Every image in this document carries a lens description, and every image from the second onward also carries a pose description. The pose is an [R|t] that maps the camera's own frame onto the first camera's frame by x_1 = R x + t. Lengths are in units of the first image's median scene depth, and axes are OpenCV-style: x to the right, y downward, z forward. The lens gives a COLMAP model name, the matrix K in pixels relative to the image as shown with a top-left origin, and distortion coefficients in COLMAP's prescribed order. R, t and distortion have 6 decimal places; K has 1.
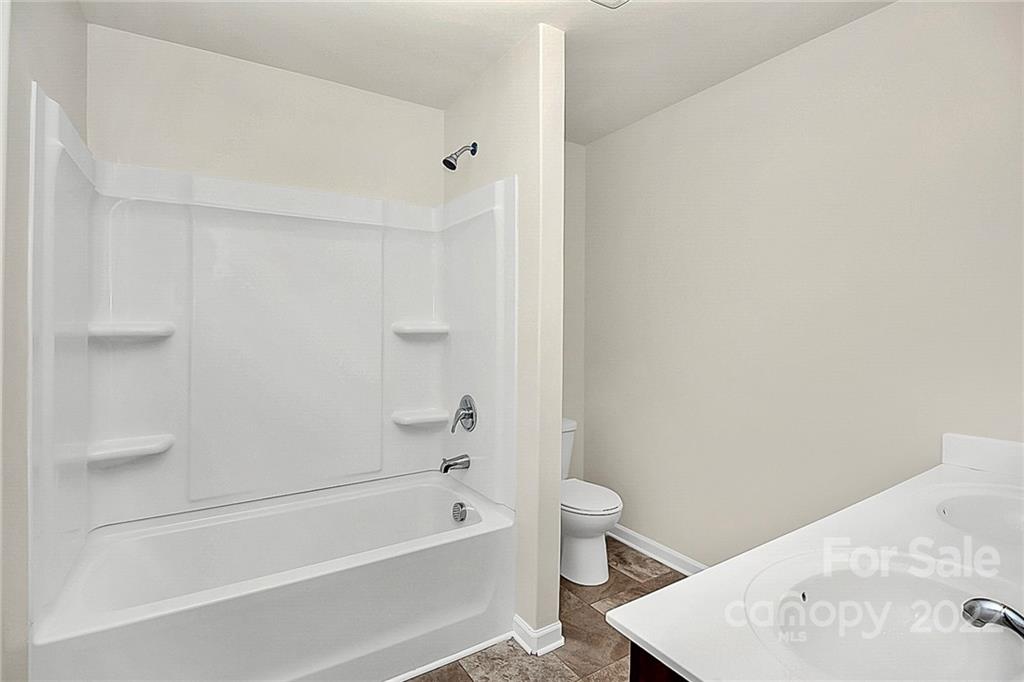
lens RADIAL K [[481.9, 0, 512.0], [0, 481.9, 341.0], [0, 0, 1]] dist [-0.013677, -0.000955]
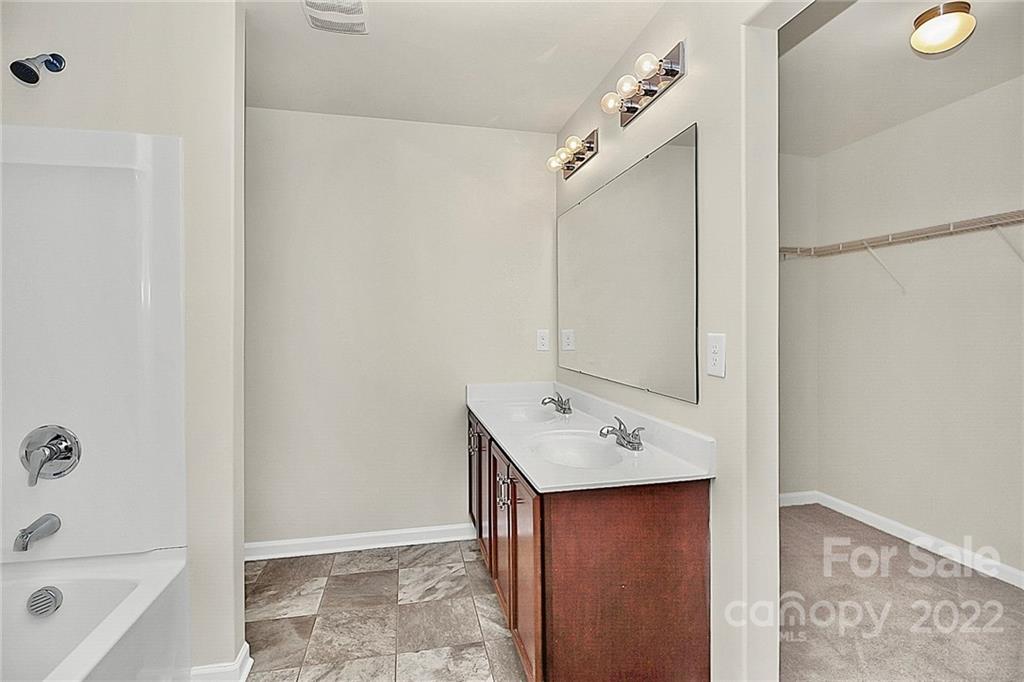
lens RADIAL K [[481.9, 0, 512.0], [0, 481.9, 341.0], [0, 0, 1]] dist [-0.013677, -0.000955]
pose [[0.332338, -0.022767, 0.942886, -0.554358], [0.020139, 0.999652, 0.017040, -0.003330], [-0.942945, 0.013325, 0.332681, 0.185925]]
